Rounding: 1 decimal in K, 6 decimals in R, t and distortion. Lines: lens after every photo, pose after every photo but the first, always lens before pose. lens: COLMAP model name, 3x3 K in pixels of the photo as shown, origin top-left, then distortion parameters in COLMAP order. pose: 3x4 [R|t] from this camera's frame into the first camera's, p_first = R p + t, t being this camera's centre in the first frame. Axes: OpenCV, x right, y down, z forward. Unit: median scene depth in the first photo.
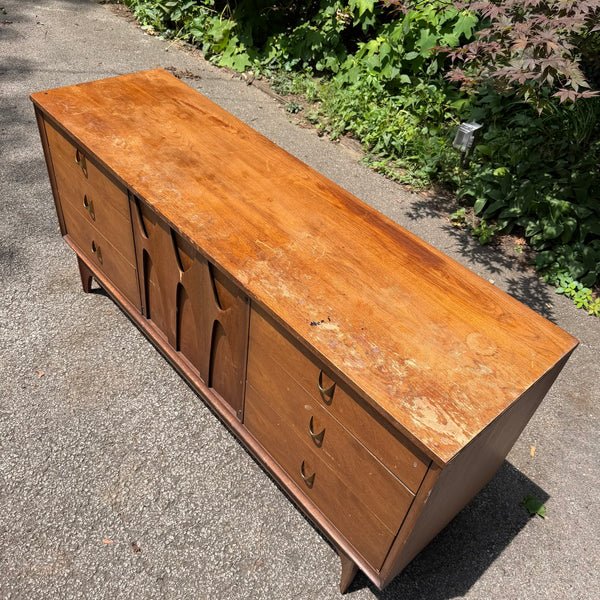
lens RADIAL K [[567.4, 0, 299.4], [0, 567.4, 297.6], [0, 0, 1]] dist [0.129147, -0.261276]
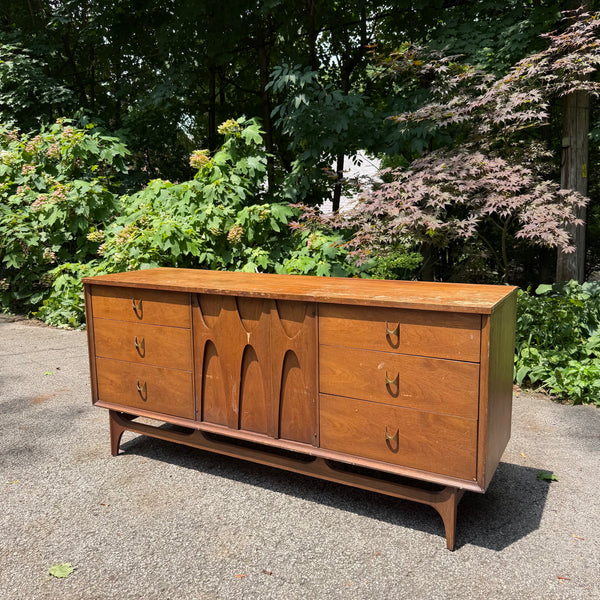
lens RADIAL K [[567.4, 0, 299.4], [0, 567.4, 297.6], [0, 0, 1]] dist [0.129147, -0.261276]
pose [[0.937740, -0.166666, 0.304739, -0.198512], [0.303853, 0.818685, -0.487266, 0.234478], [-0.168274, 0.549525, 0.818356, -0.072067]]
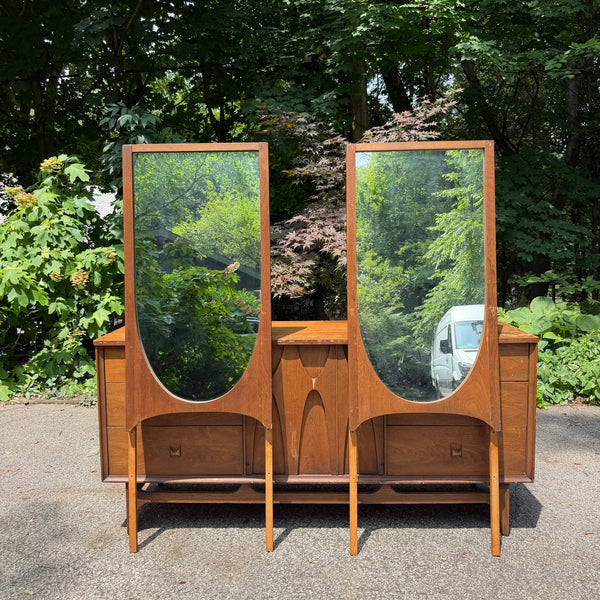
lens RADIAL K [[569.1, 0, 298.0], [0, 569.1, 297.7], [0, 0, 1]] dist [0.109176, -0.203279]
pose [[0.679274, -0.187735, 0.709466, -0.491351], [0.552759, 0.766788, -0.326333, 0.098371], [-0.482746, 0.613833, 0.624632, -0.004108]]
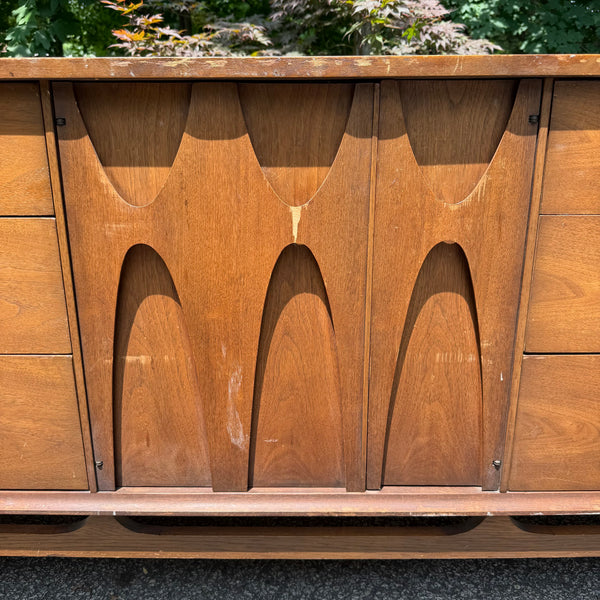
lens RADIAL K [[567.4, 0, 299.4], [0, 567.4, 297.6], [0, 0, 1]] dist [0.129147, -0.261276]
pose [[0.664655, -0.318279, 0.675968, -0.208022], [0.555552, 0.815492, -0.162280, 0.032078], [-0.499596, 0.483395, 0.718841, 0.290954]]
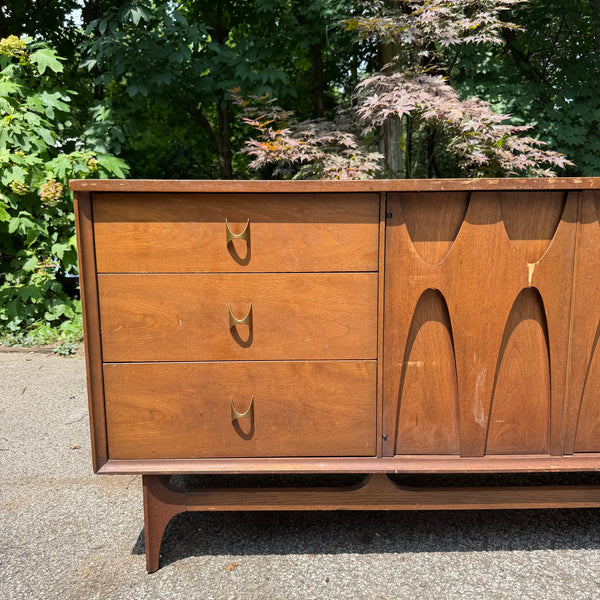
lens RADIAL K [[567.4, 0, 299.4], [0, 567.4, 297.6], [0, 0, 1]] dist [0.129147, -0.261276]
pose [[0.653133, -0.227483, 0.722266, -0.366122], [0.563769, 0.782860, -0.263239, 0.004416], [-0.505551, 0.579121, 0.639560, 0.288257]]
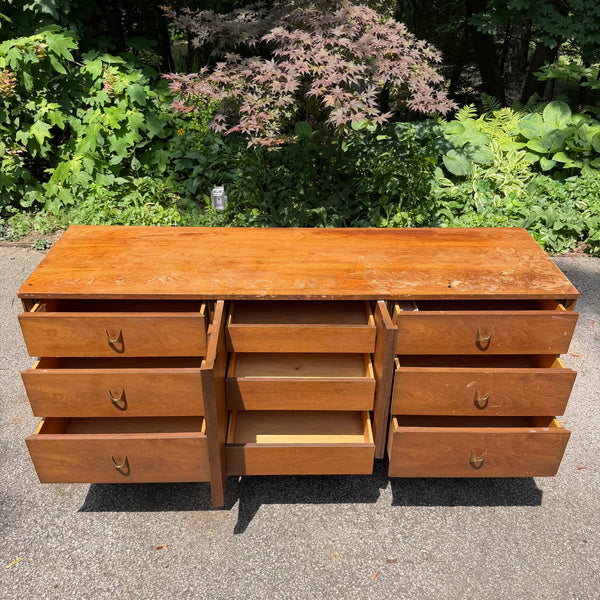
lens RADIAL K [[571.3, 0, 300.8], [0, 571.3, 309.2], [0, 0, 1]] dist [0.002114, -0.031179]
pose [[0.652200, -0.487088, 0.580844, -0.346396], [0.552144, 0.830253, 0.076265, -0.072722], [-0.519396, 0.270969, 0.810434, 0.013933]]
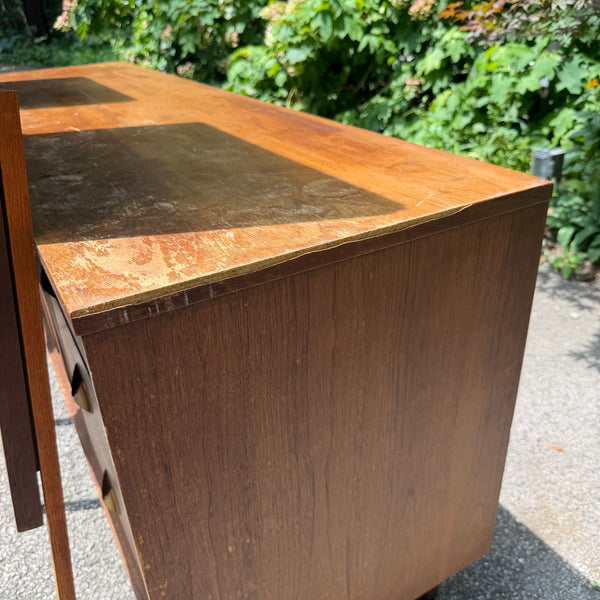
lens RADIAL K [[575.6, 0, 299.6], [0, 575.6, 287.2], [0, 0, 1]] dist [0.180234, -0.502519]
pose [[0.968654, -0.038678, -0.245384, 0.132461], [-0.028044, 0.964463, -0.262724, 0.096923], [0.246826, 0.261370, 0.933147, 0.170835]]
